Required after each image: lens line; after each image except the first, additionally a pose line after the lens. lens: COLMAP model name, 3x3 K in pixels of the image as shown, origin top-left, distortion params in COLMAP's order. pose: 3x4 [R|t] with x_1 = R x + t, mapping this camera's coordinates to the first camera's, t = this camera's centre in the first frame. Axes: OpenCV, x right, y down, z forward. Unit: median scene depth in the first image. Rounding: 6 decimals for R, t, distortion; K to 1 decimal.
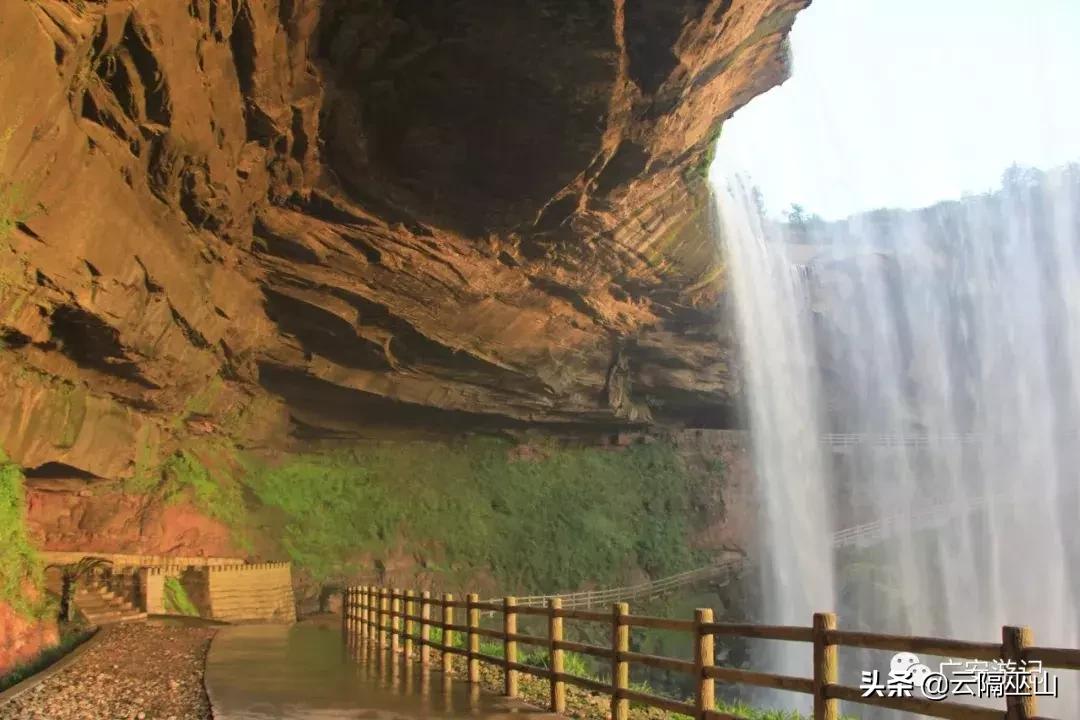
lens RADIAL K [[902.0, 0, 540.0], [0, 902.0, 360.0], [0, 0, 1]] dist [-0.187660, 0.168202]
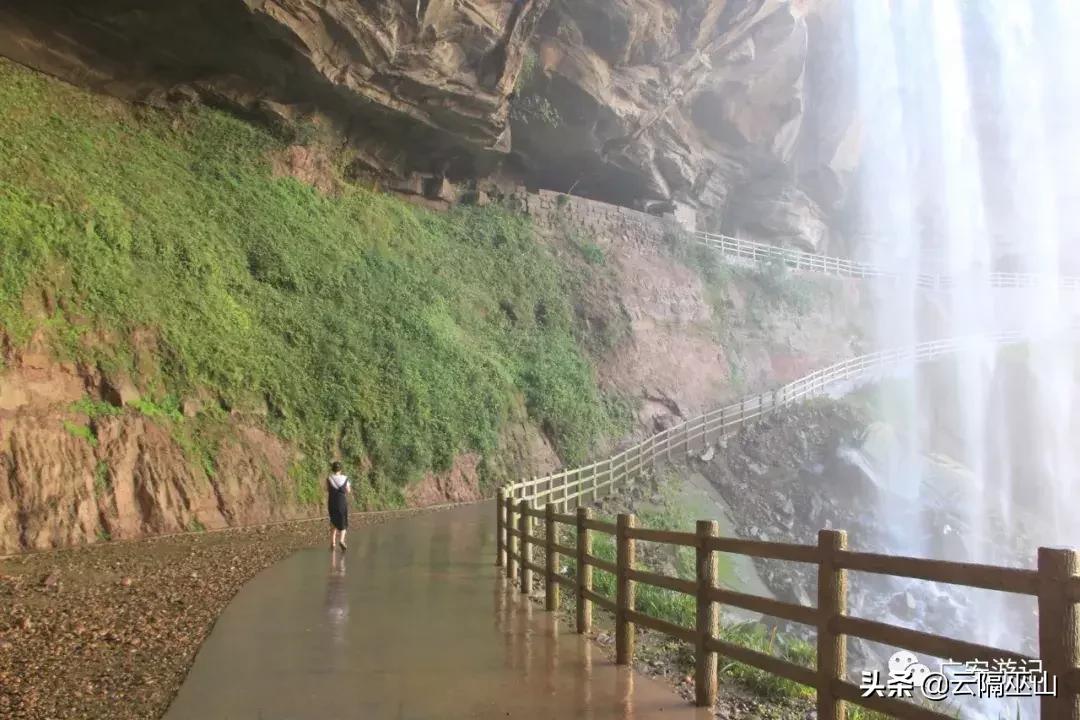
lens RADIAL K [[902.0, 0, 540.0], [0, 902.0, 360.0], [0, 0, 1]] dist [-0.187660, 0.168202]
pose [[0.856760, 0.044946, 0.513754, -0.138753], [-0.105493, 0.990404, 0.089279, 0.149327], [-0.504811, -0.130688, 0.853280, 0.566313]]
